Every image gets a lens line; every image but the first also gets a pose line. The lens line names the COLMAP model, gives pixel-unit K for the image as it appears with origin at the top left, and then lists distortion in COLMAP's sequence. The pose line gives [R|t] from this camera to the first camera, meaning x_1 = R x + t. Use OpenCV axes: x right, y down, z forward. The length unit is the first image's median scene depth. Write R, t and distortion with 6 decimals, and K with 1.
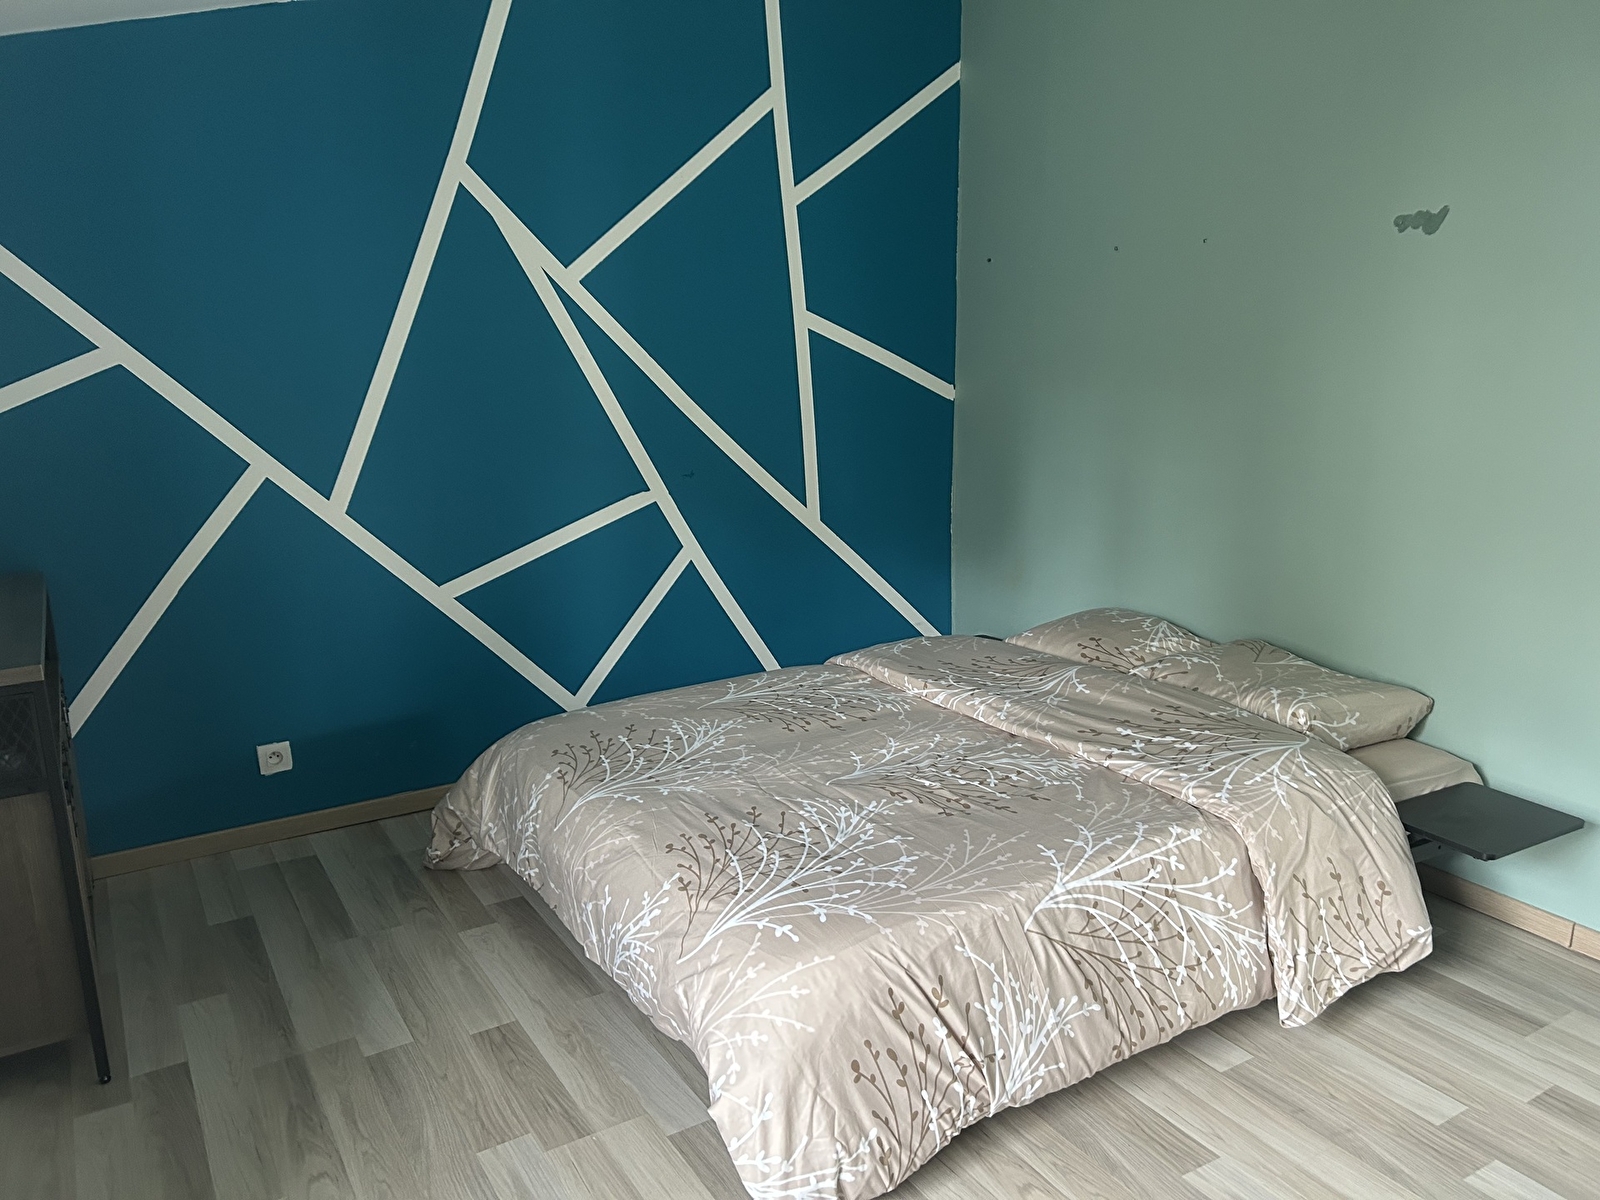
lens RADIAL K [[1203.5, 0, 785.5], [0, 1203.5, 603.0], [0, 0, 1]] dist [0.050189, -0.022280]
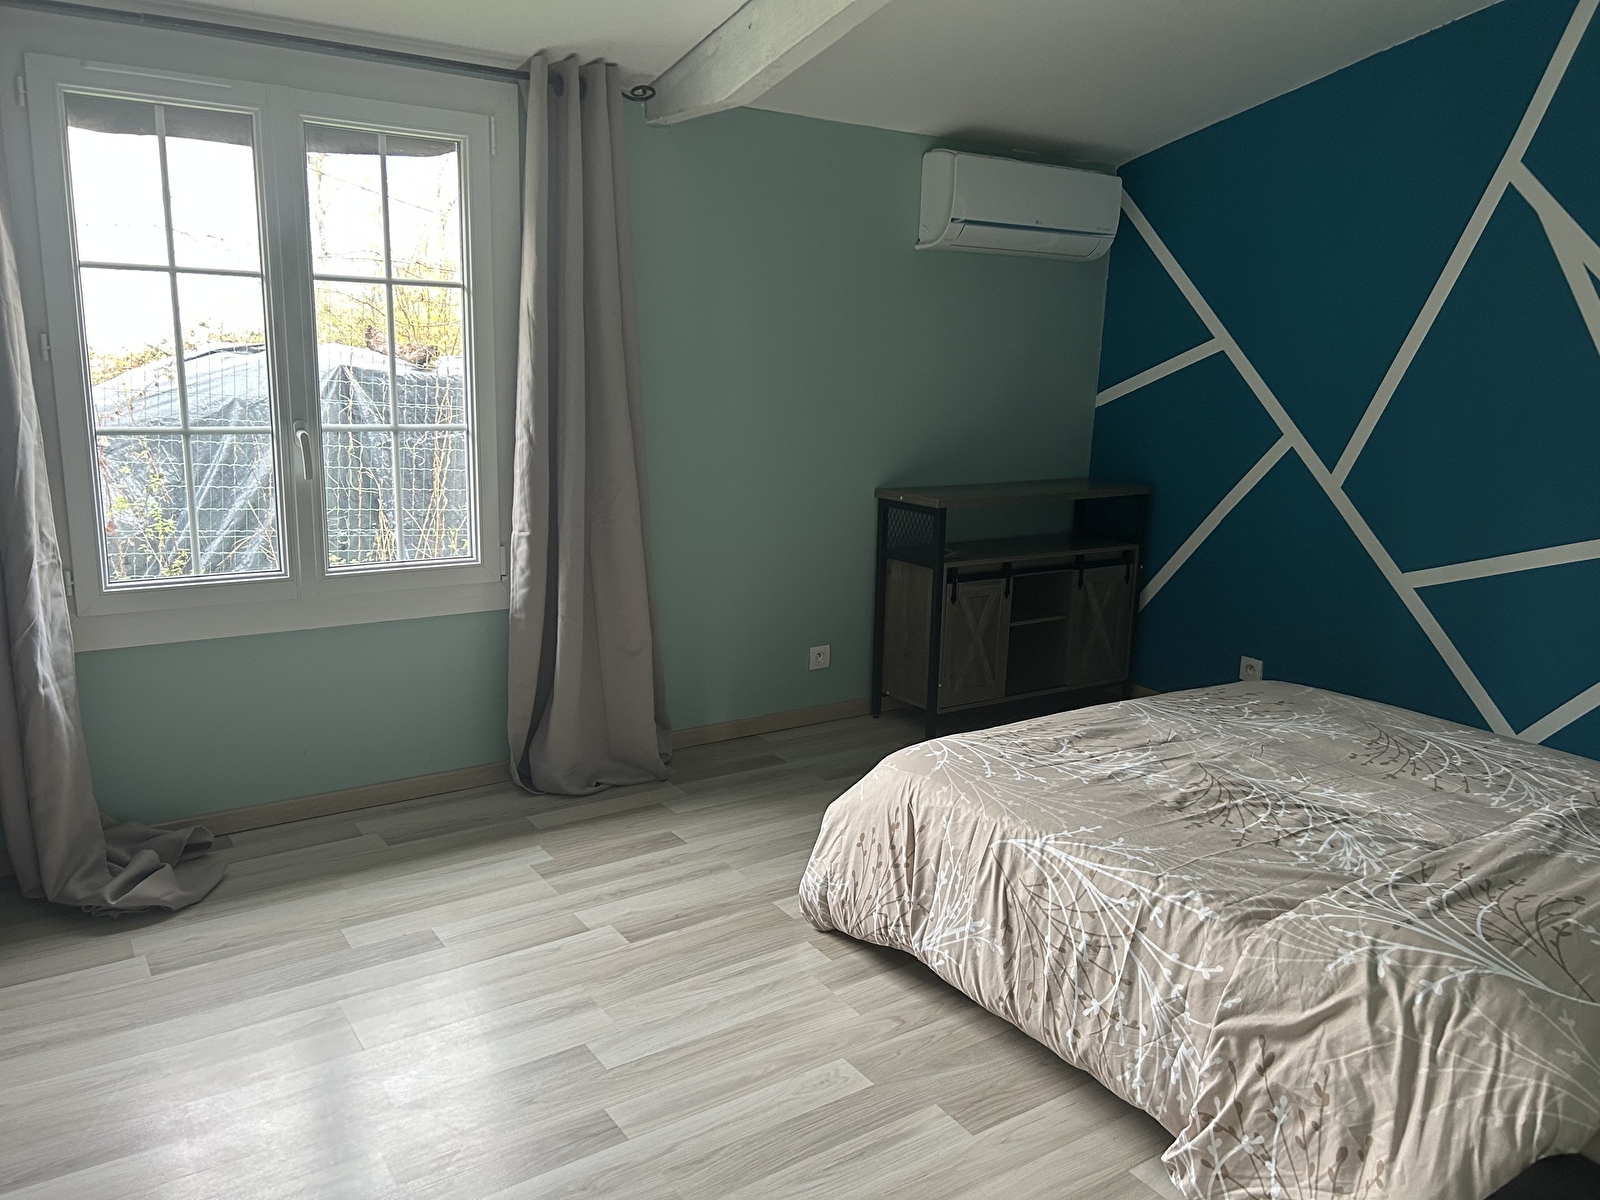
lens RADIAL K [[1203.5, 0, 784.1], [0, 1203.5, 600.4], [0, 0, 1]] dist [0.050189, -0.022280]
pose [[0.042063, 0.228184, -0.972709, 1.149507], [-0.252882, 0.944301, 0.210584, -0.124307], [0.966582, 0.237123, 0.097423, 0.610116]]
